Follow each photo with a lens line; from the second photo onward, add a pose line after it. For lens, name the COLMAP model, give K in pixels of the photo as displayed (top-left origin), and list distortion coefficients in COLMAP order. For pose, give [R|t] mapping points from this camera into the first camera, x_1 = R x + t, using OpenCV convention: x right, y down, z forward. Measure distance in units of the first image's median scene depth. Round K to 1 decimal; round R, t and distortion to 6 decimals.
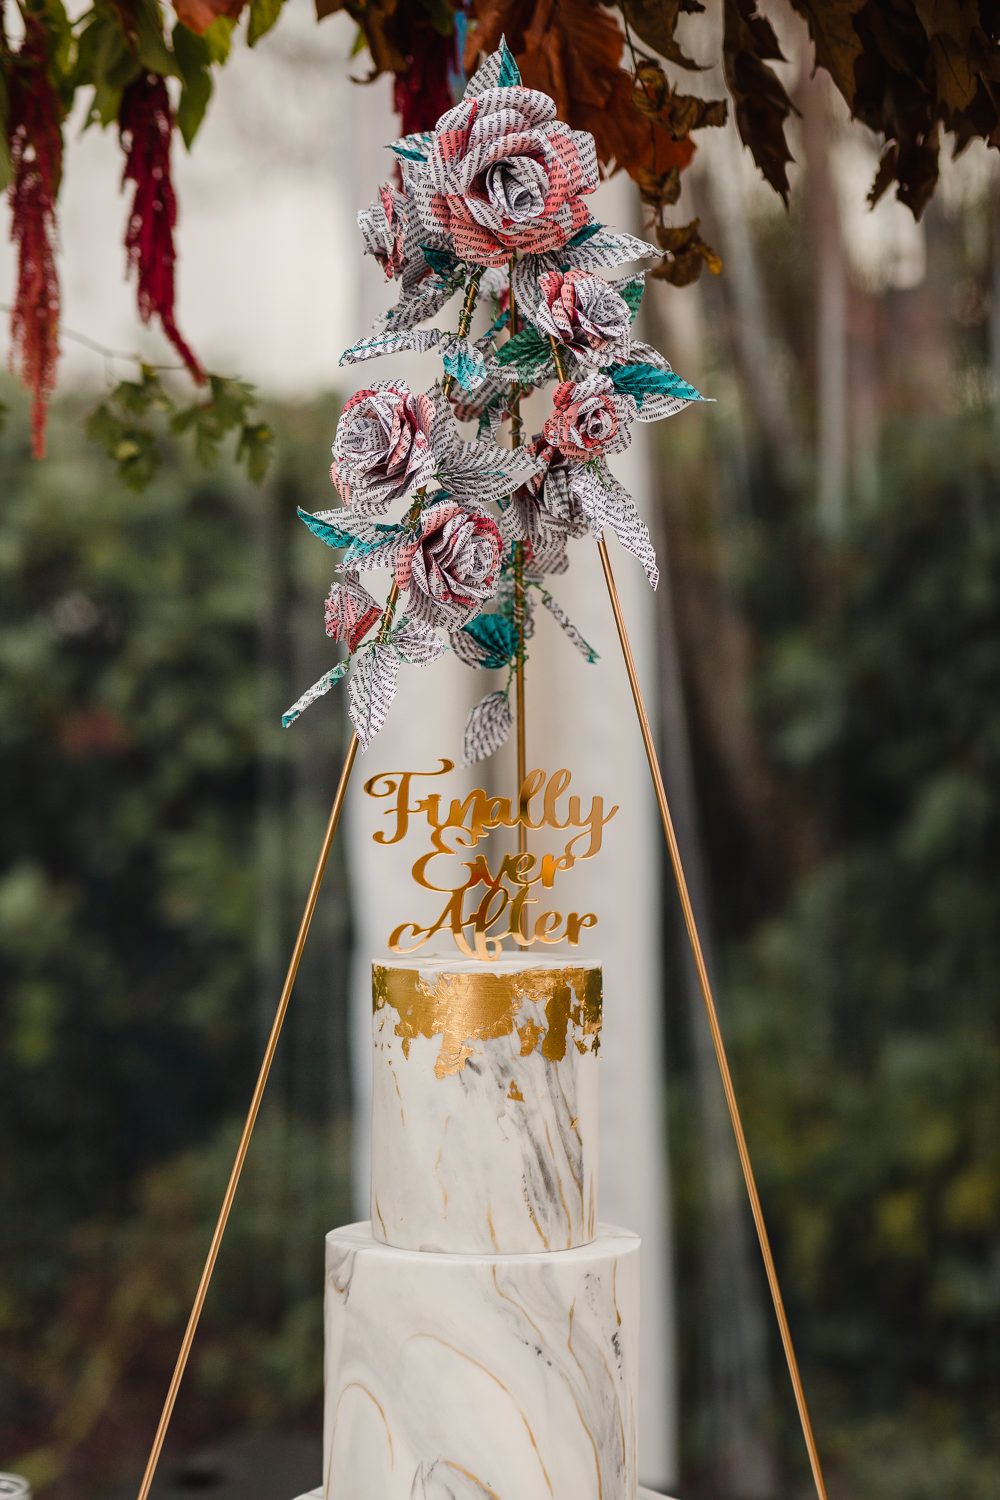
lens RADIAL K [[3780.0, 0, 554.5], [0, 3780.0, 727.0], [0, 0, 1]] dist [0.448285, 0.000000]
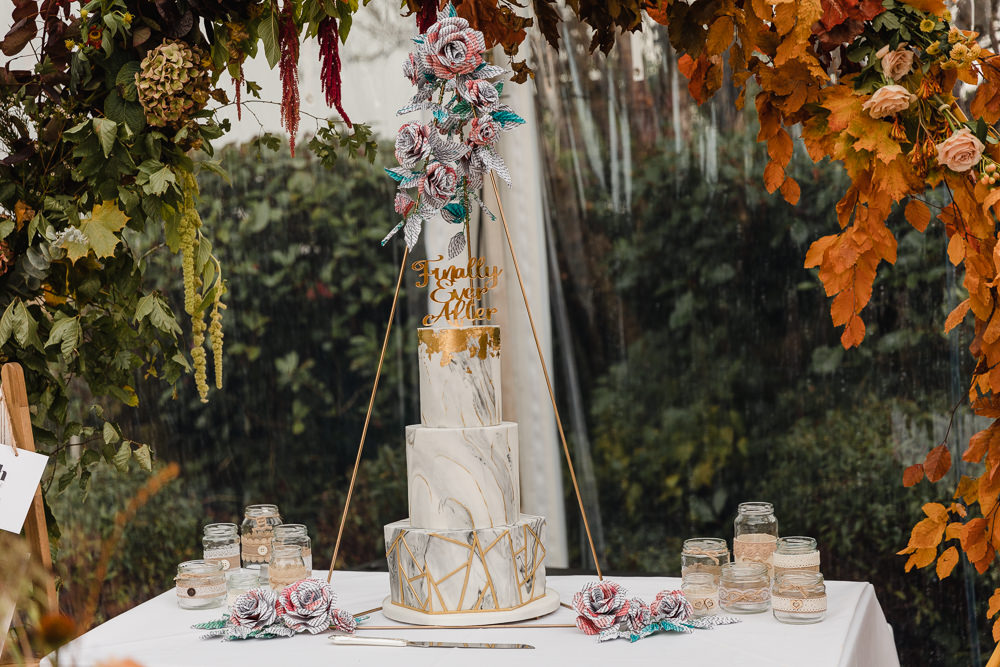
lens RADIAL K [[1942.6, 0, 504.8], [0, 1942.6, 338.9], [0, 0, 1]] dist [-0.009950, 0.000000]
pose [[0.998906, -0.038883, -0.025988, 0.053599], [0.039117, 0.999198, 0.008535, 0.059951], [0.025635, -0.009543, 0.999626, -0.434969]]
